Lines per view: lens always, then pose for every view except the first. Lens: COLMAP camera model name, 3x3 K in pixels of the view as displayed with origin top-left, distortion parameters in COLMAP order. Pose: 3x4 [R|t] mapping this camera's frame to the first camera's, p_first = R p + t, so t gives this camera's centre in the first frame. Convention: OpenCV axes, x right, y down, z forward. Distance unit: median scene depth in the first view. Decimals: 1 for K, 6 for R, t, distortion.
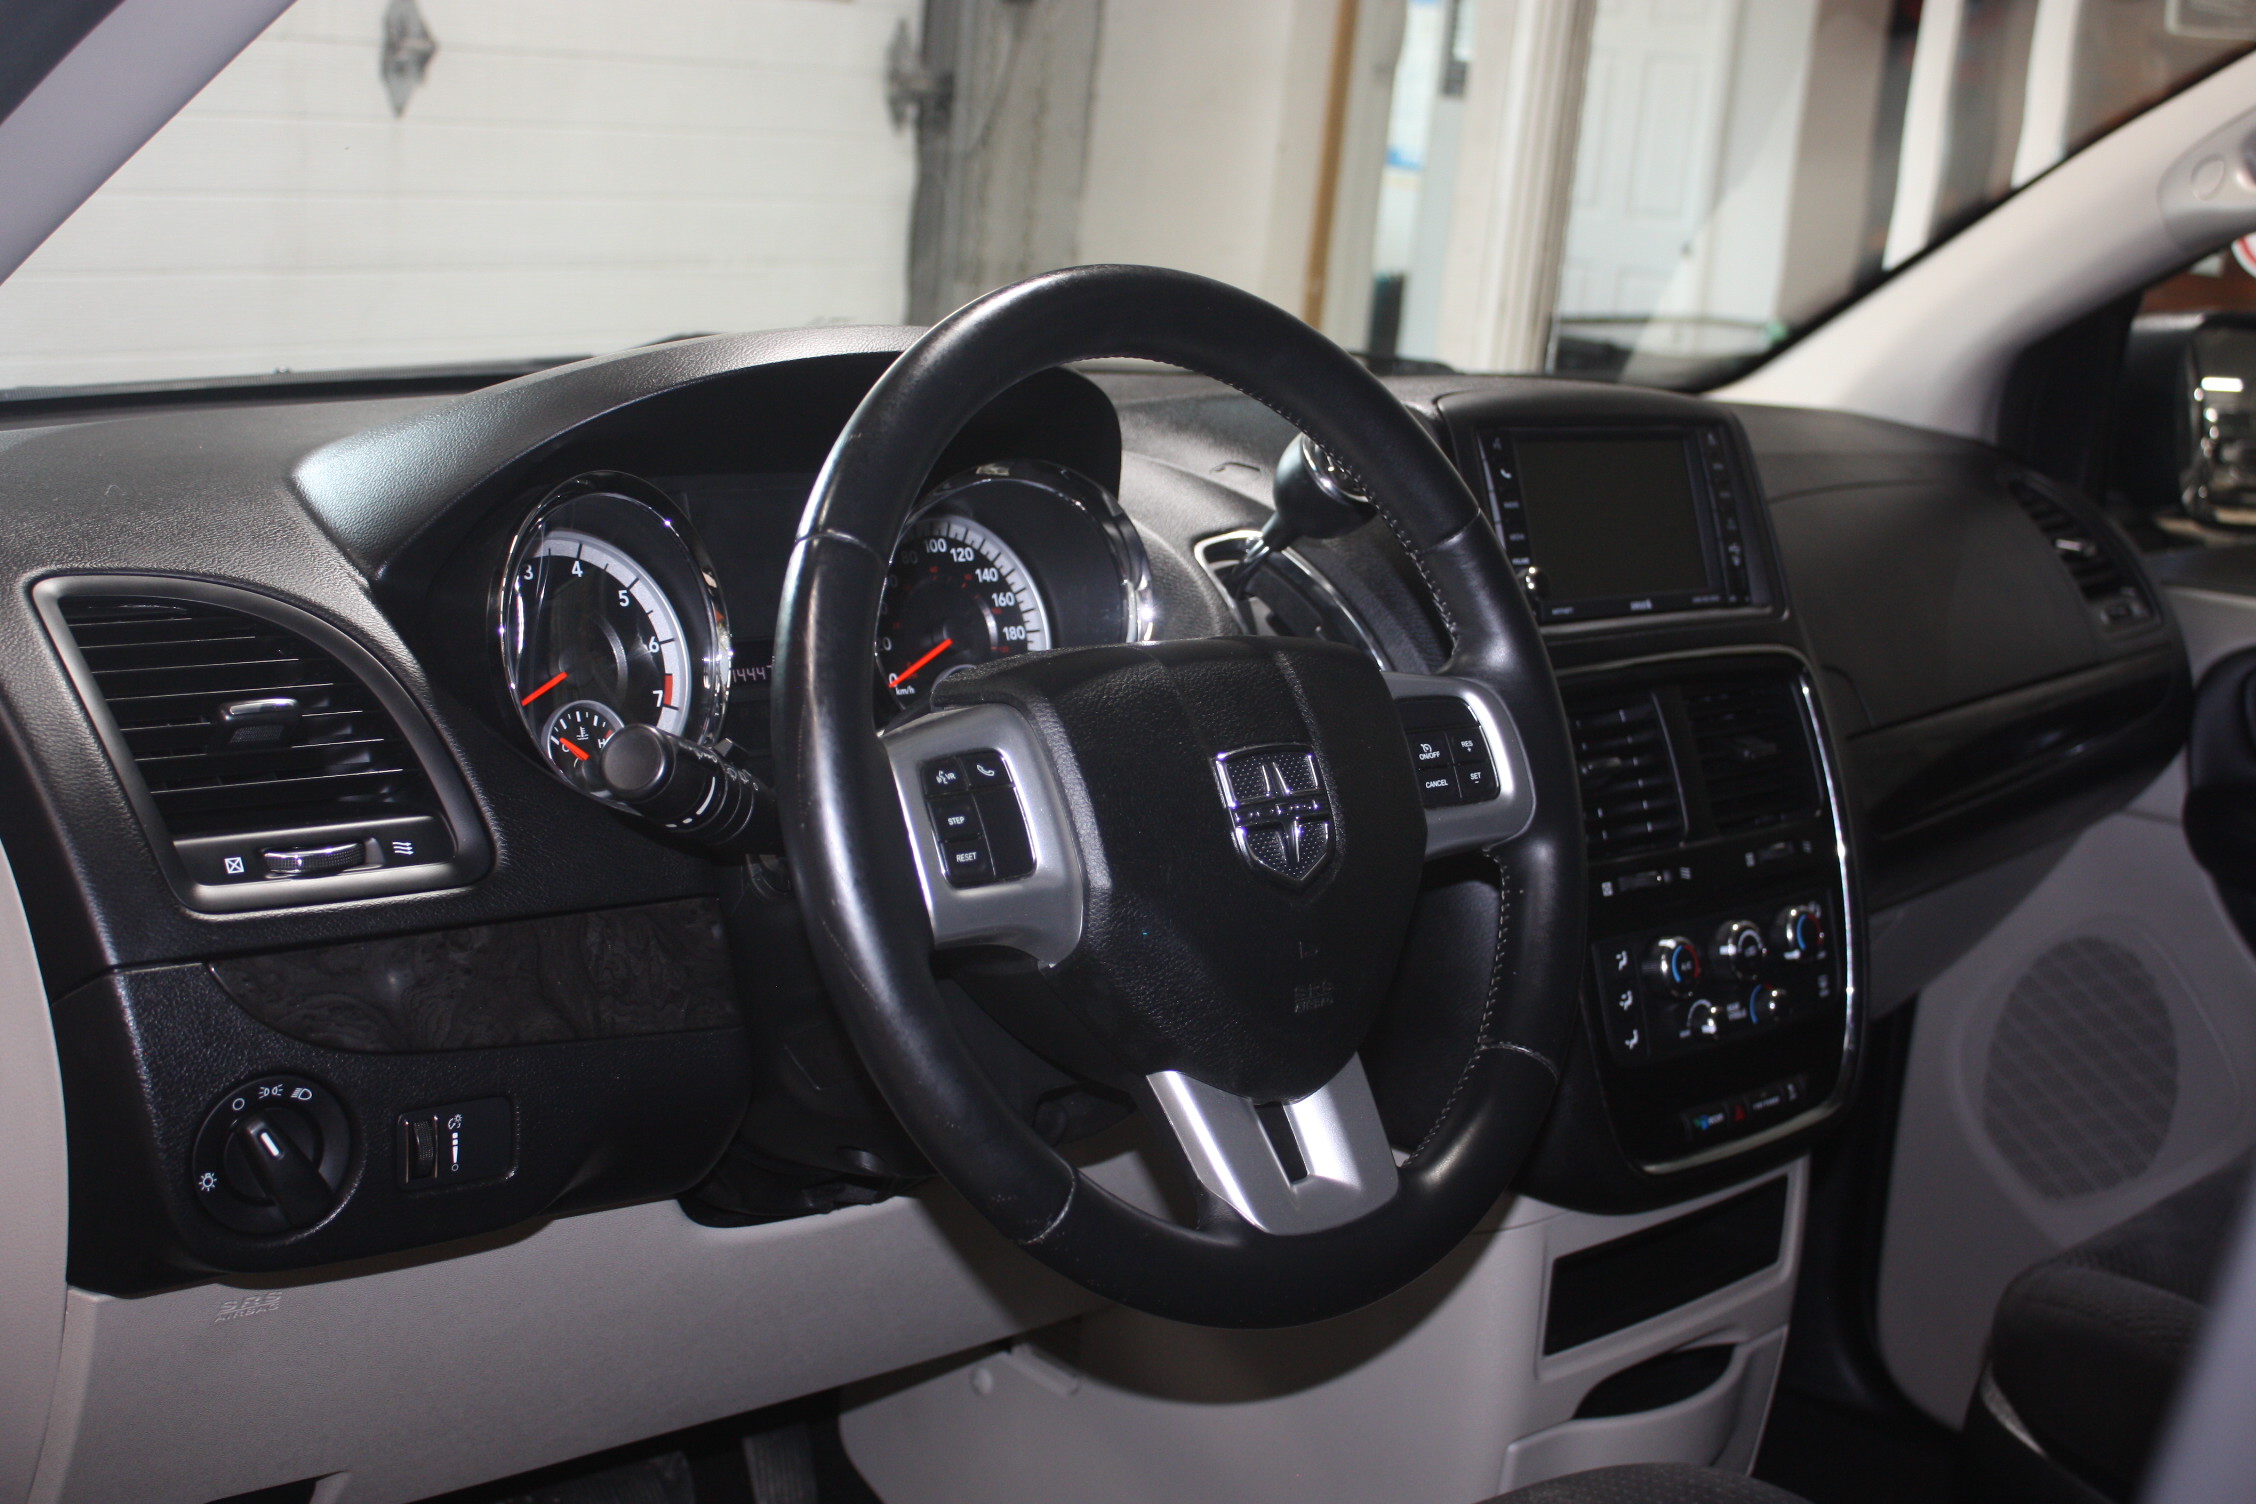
lens RADIAL K [[2888.0, 0, 1128.0], [0, 2888.0, 748.4], [0, 0, 1]] dist [-0.016538, 0.000000]
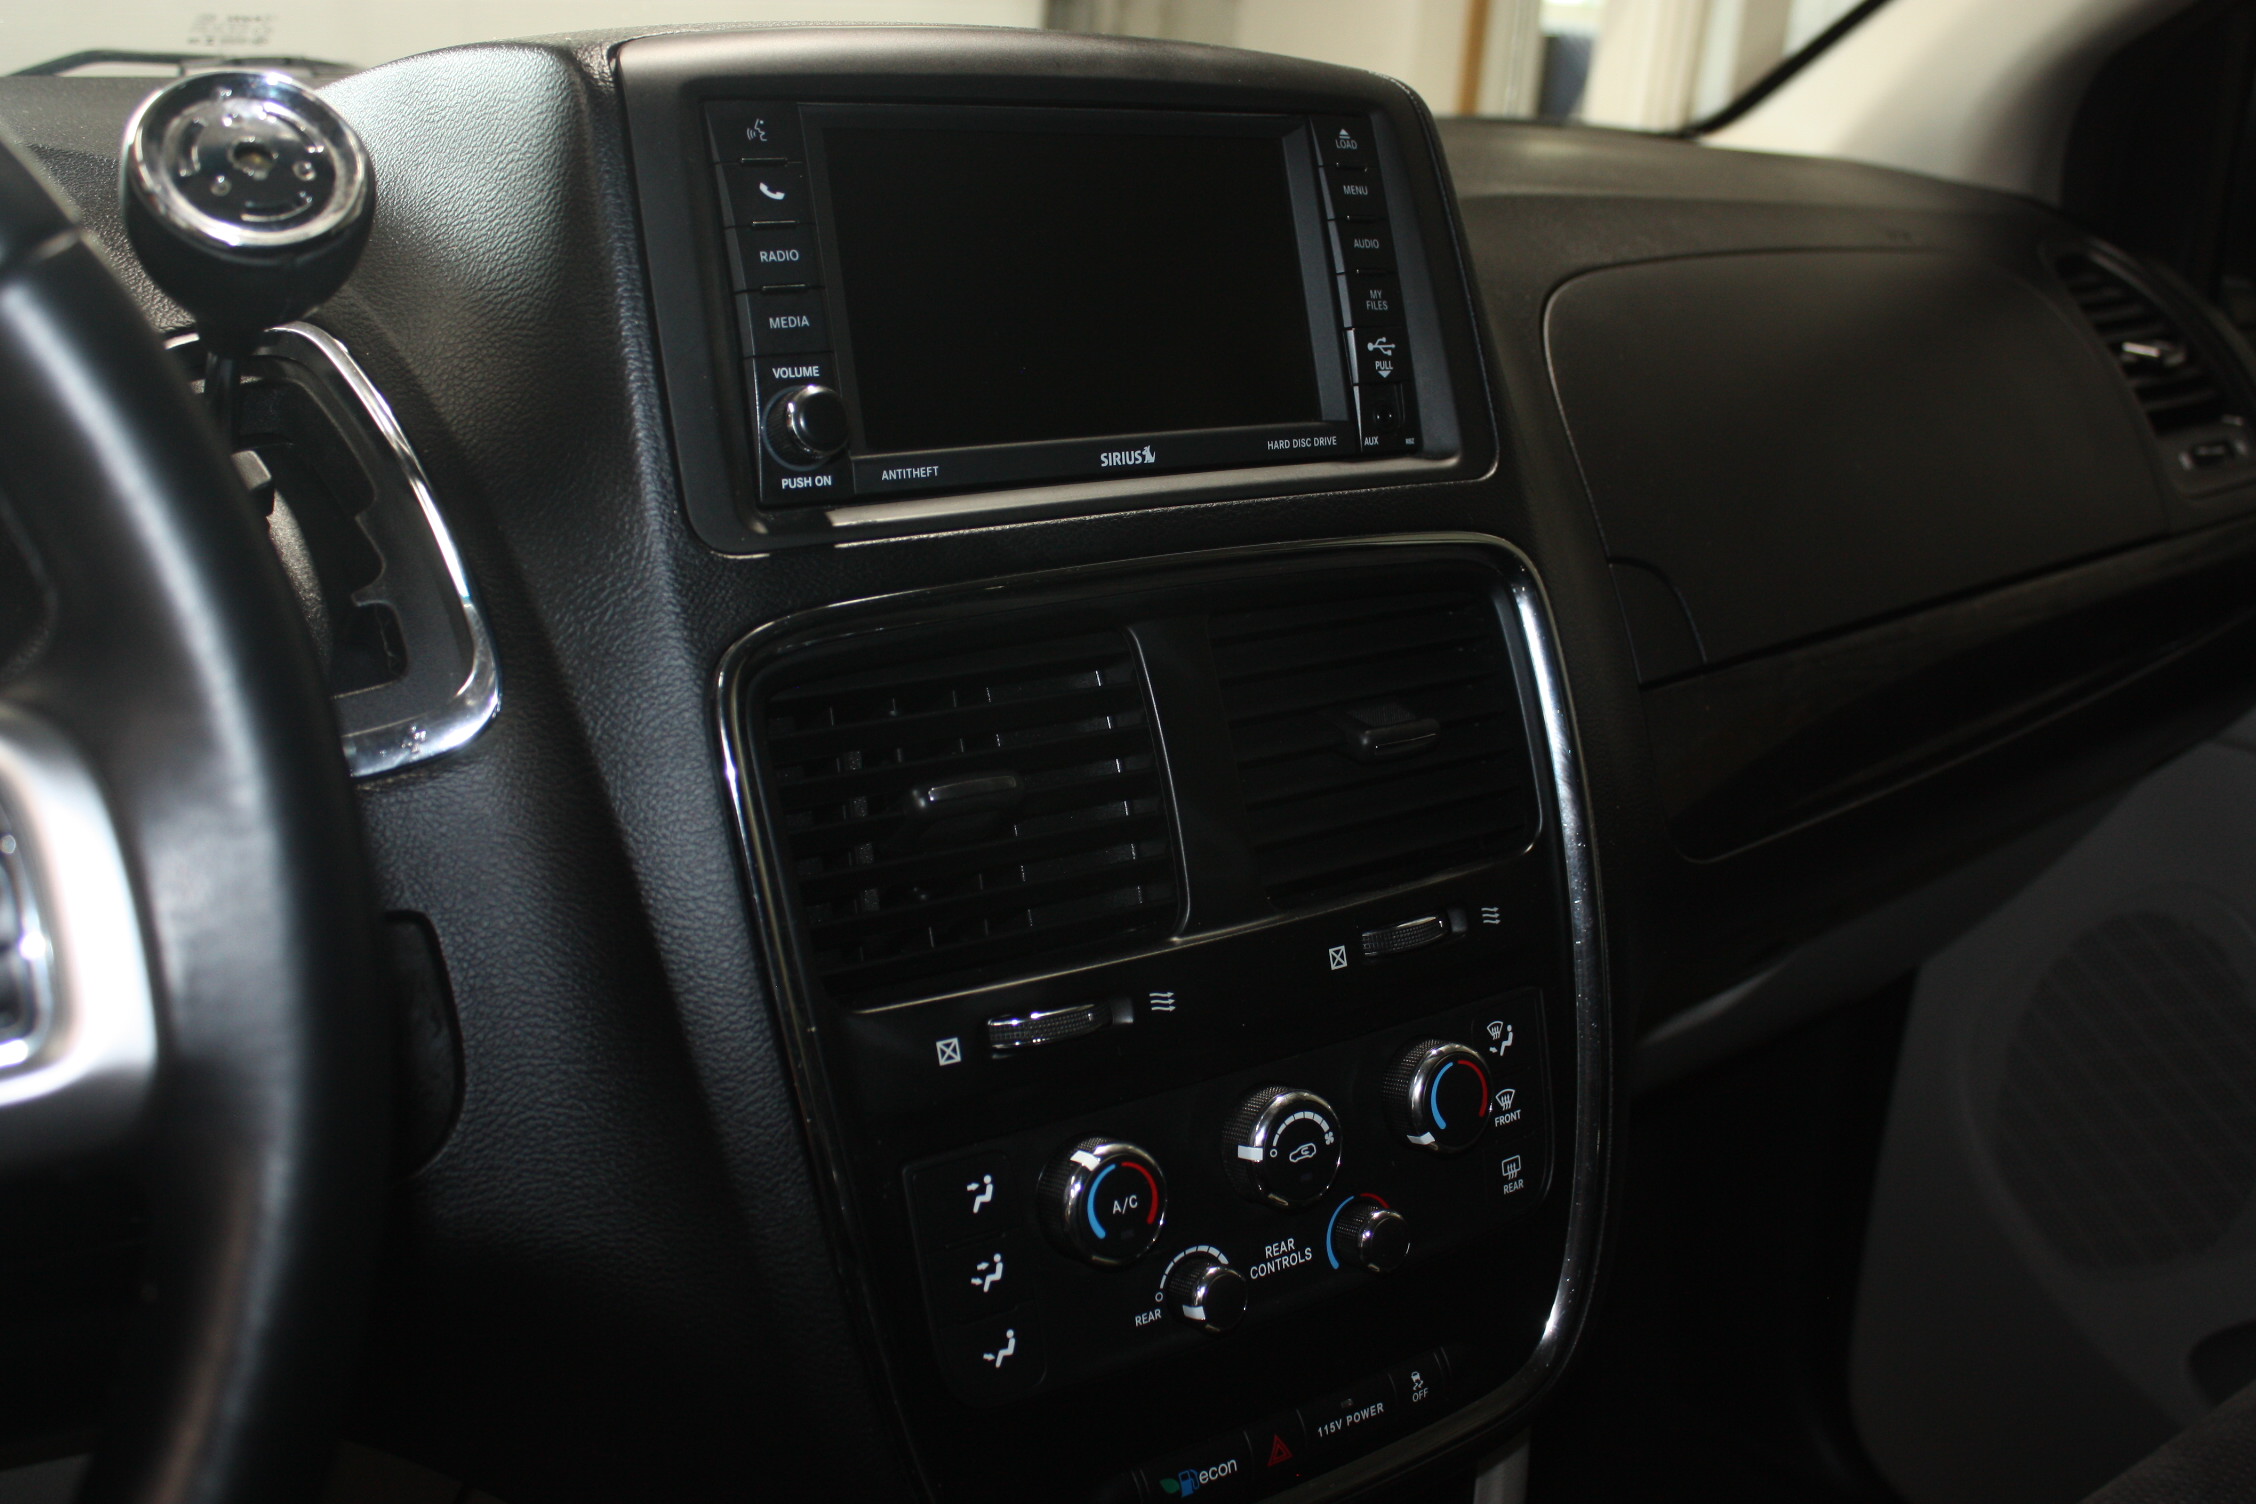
lens RADIAL K [[2315.1, 0, 1127.4], [0, 2315.1, 758.4], [0, 0, 1]] dist [-0.081628, 0.000000]
pose [[0.987968, 0.024559, -0.152694, 0.236967], [-0.008784, 0.994628, 0.103140, -0.038201], [0.154407, -0.100558, 0.982877, 0.583583]]
